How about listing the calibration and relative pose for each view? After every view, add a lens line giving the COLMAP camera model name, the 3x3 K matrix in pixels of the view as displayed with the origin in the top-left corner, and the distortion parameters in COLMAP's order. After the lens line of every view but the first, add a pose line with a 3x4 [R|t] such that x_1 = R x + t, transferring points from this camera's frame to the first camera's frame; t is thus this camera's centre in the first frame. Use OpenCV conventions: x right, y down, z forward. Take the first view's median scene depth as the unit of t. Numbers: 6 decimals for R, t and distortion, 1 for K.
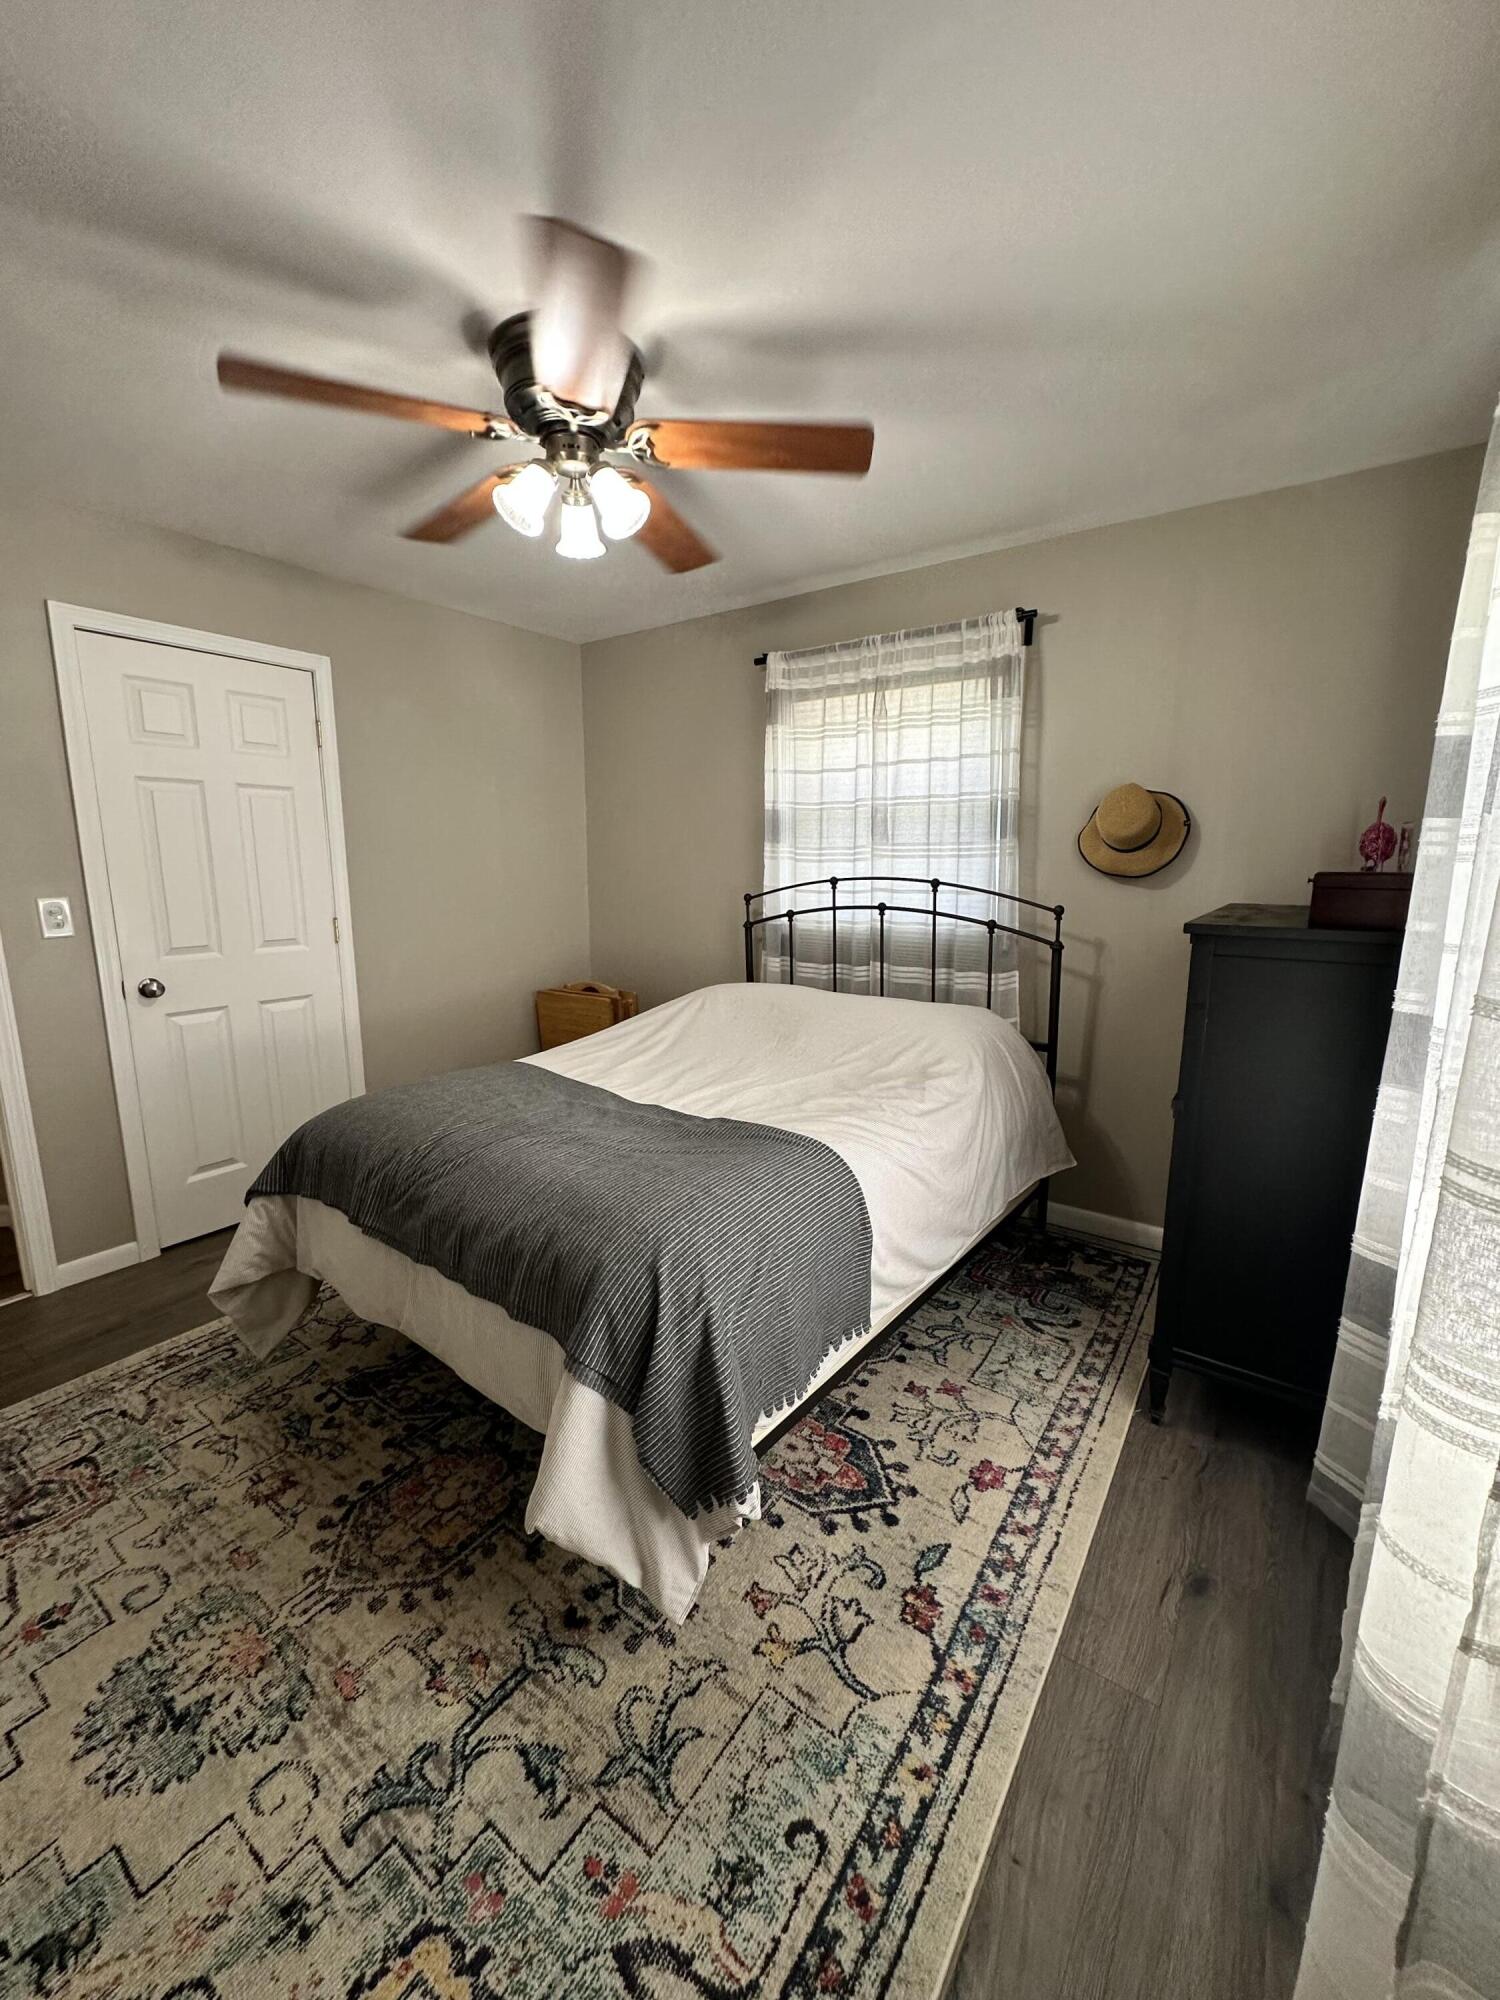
lens RADIAL K [[795.0, 0, 747.5], [0, 795.0, 1000.1], [0, 0, 1]] dist [-0.002355, 0.000540]
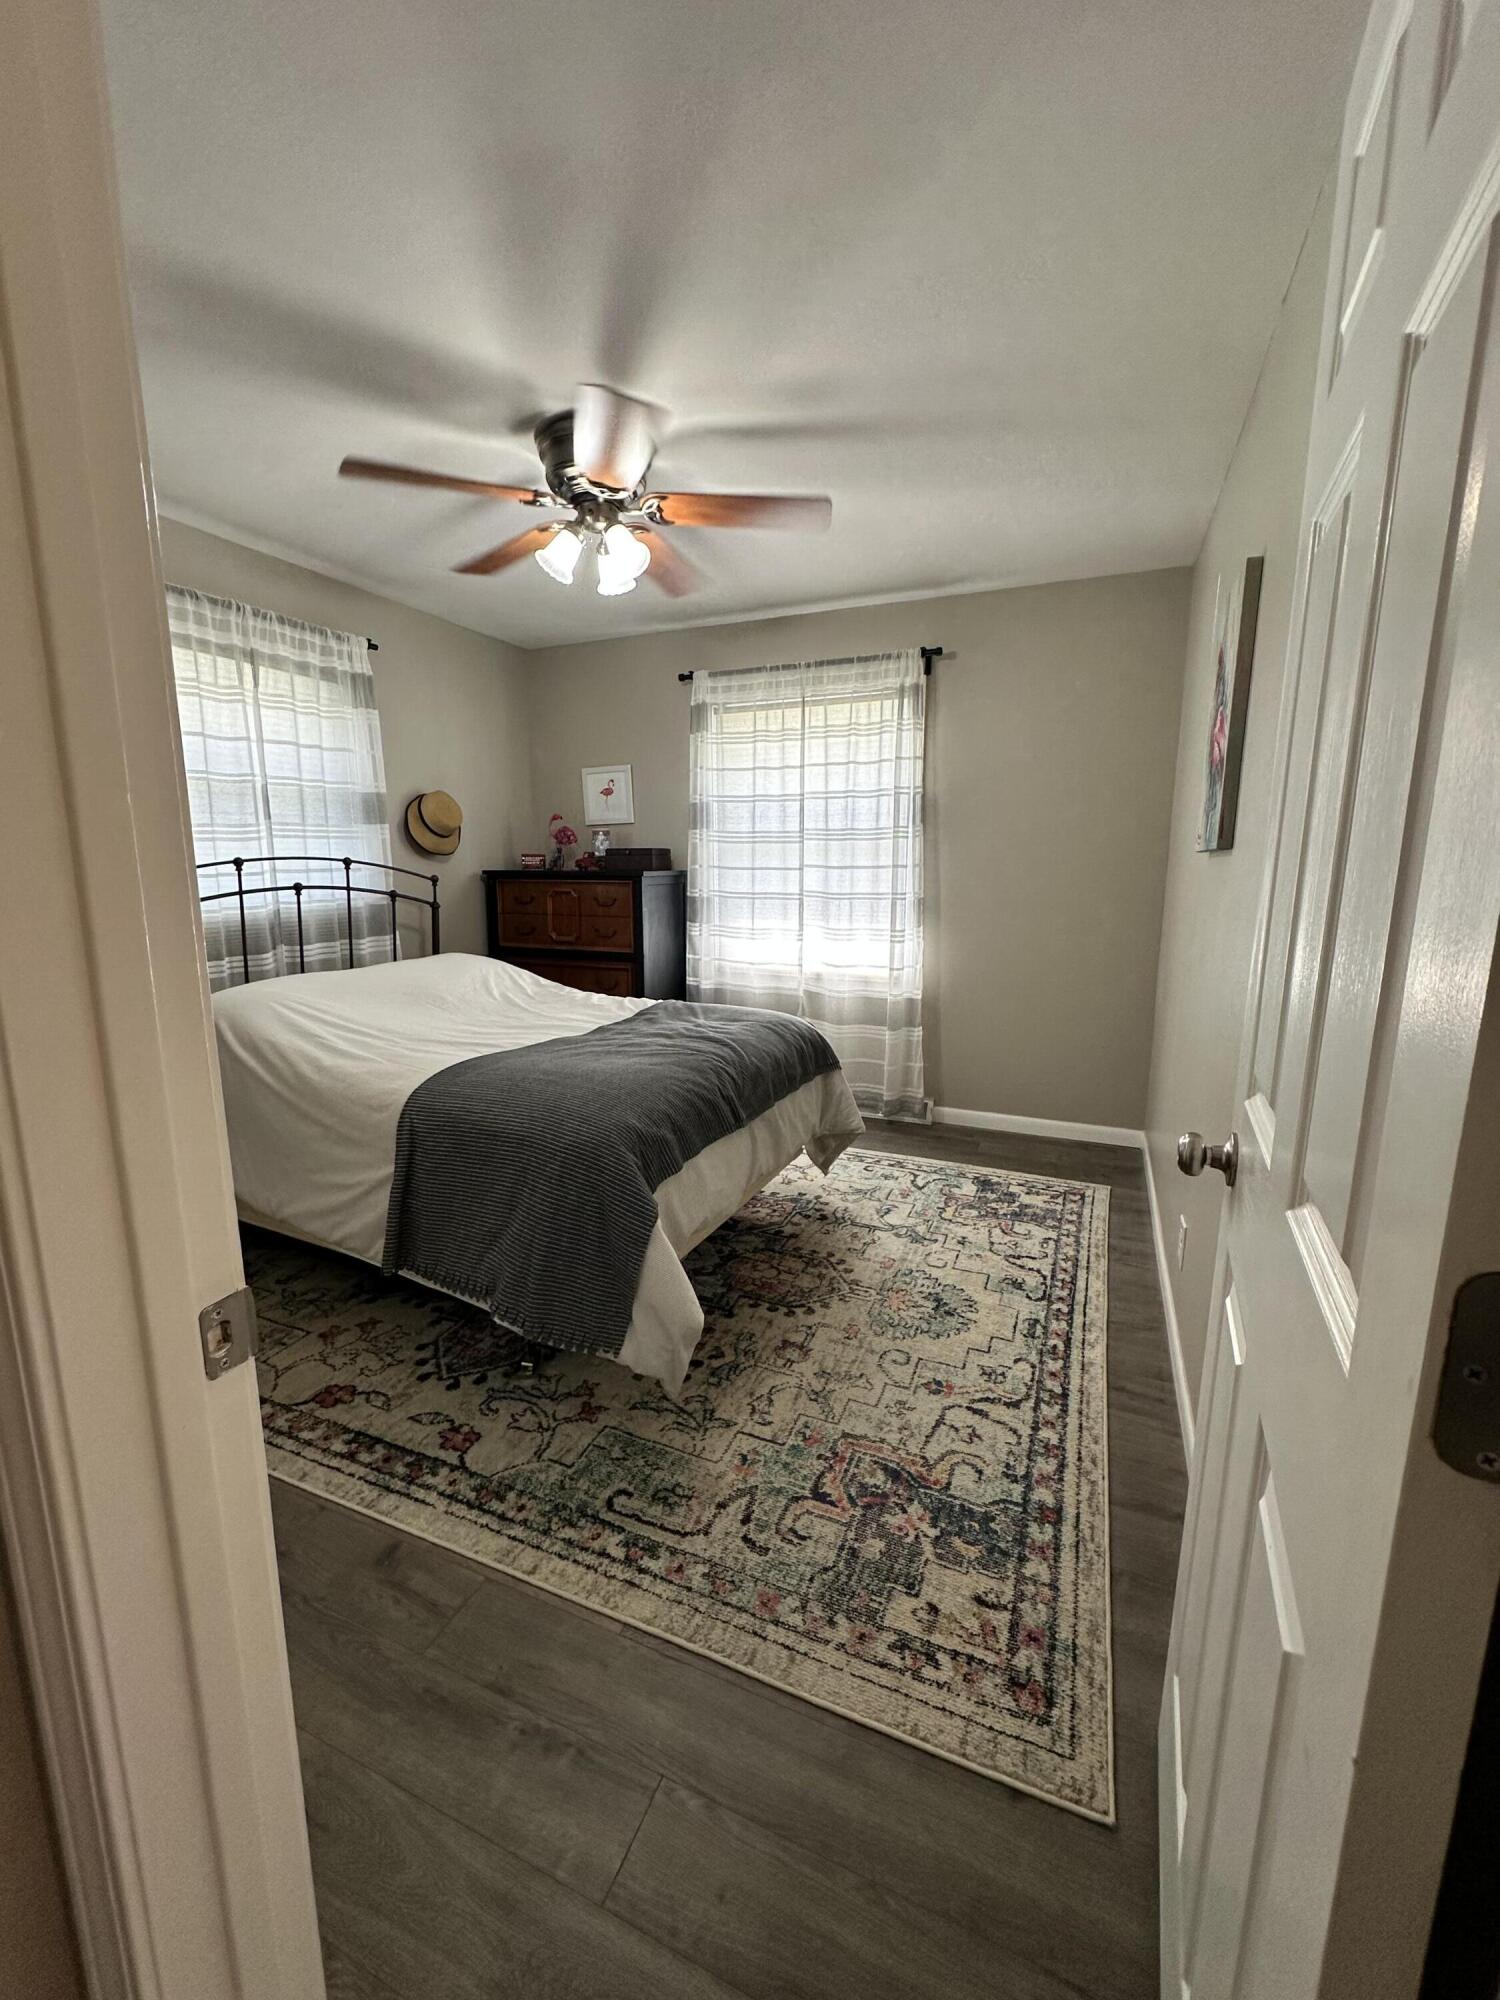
lens RADIAL K [[795.0, 0, 747.5], [0, 795.0, 1000.1], [0, 0, 1]] dist [-0.002355, 0.000540]
pose [[-0.211240, -0.173757, 0.961866, -1.642115], [0.169131, 0.962730, 0.211057, -0.167273], [-0.962690, 0.207265, -0.173980, 1.155111]]
